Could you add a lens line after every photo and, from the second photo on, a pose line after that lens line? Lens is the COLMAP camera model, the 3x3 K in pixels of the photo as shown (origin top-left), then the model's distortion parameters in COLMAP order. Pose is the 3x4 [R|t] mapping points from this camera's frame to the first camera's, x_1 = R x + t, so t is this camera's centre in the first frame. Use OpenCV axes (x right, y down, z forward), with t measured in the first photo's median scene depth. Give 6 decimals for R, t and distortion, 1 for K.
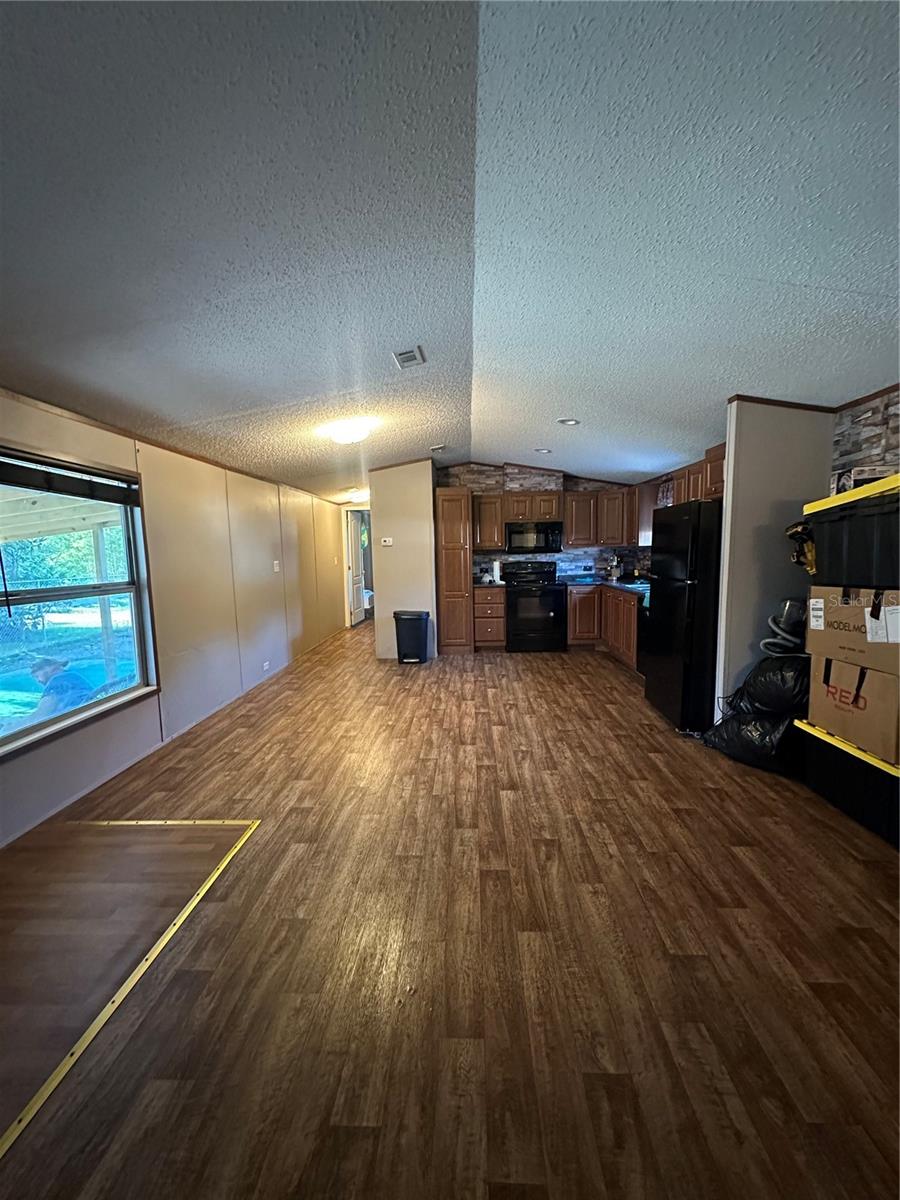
lens RADIAL K [[478.4, 0, 449.1], [0, 478.4, 601.4], [0, 0, 1]] dist [-0.001679, -0.000109]
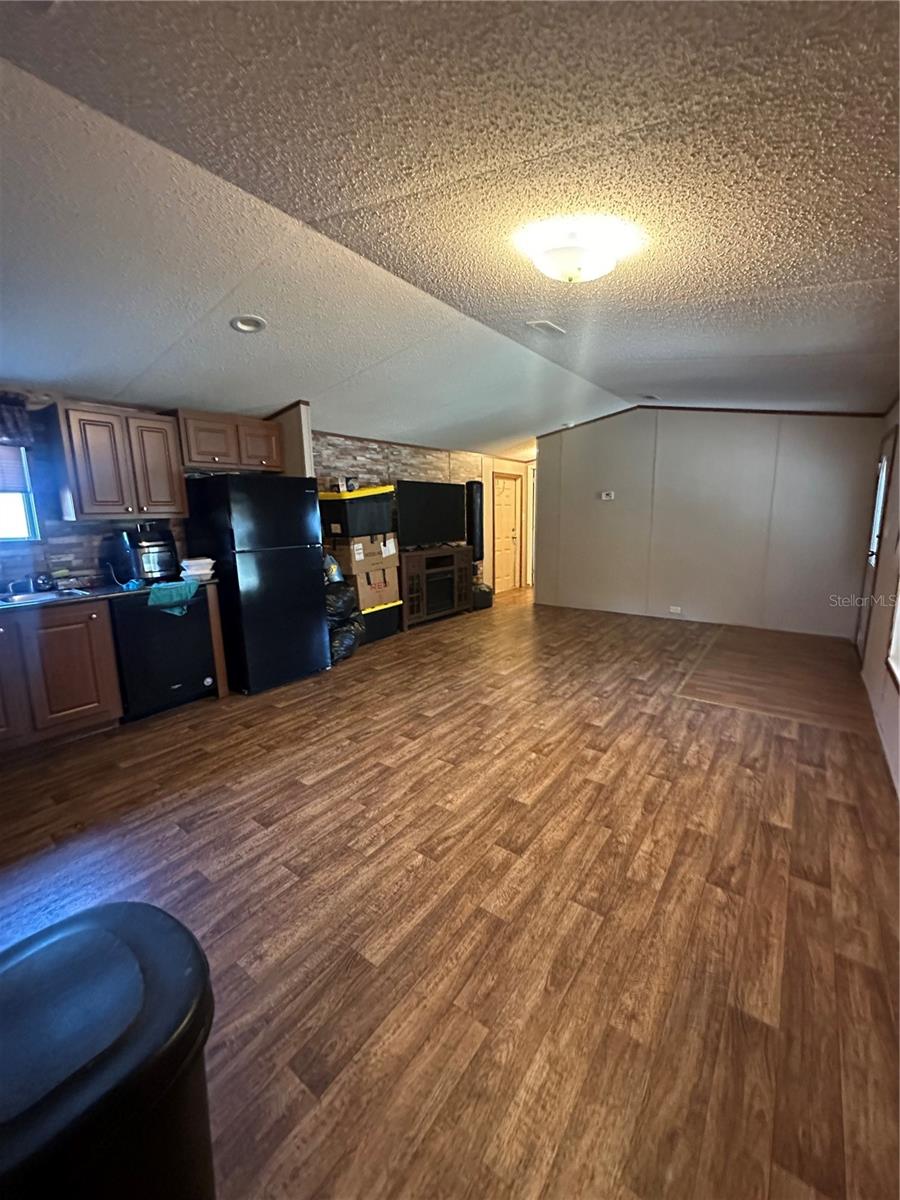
lens RADIAL K [[478.4, 0, 449.1], [0, 478.4, 601.4], [0, 0, 1]] dist [-0.001679, -0.000109]
pose [[-0.826500, -0.069484, 0.558633, -0.376860], [0.095334, 0.960743, 0.260546, -0.153961], [-0.554806, 0.268598, -0.787430, 1.470257]]
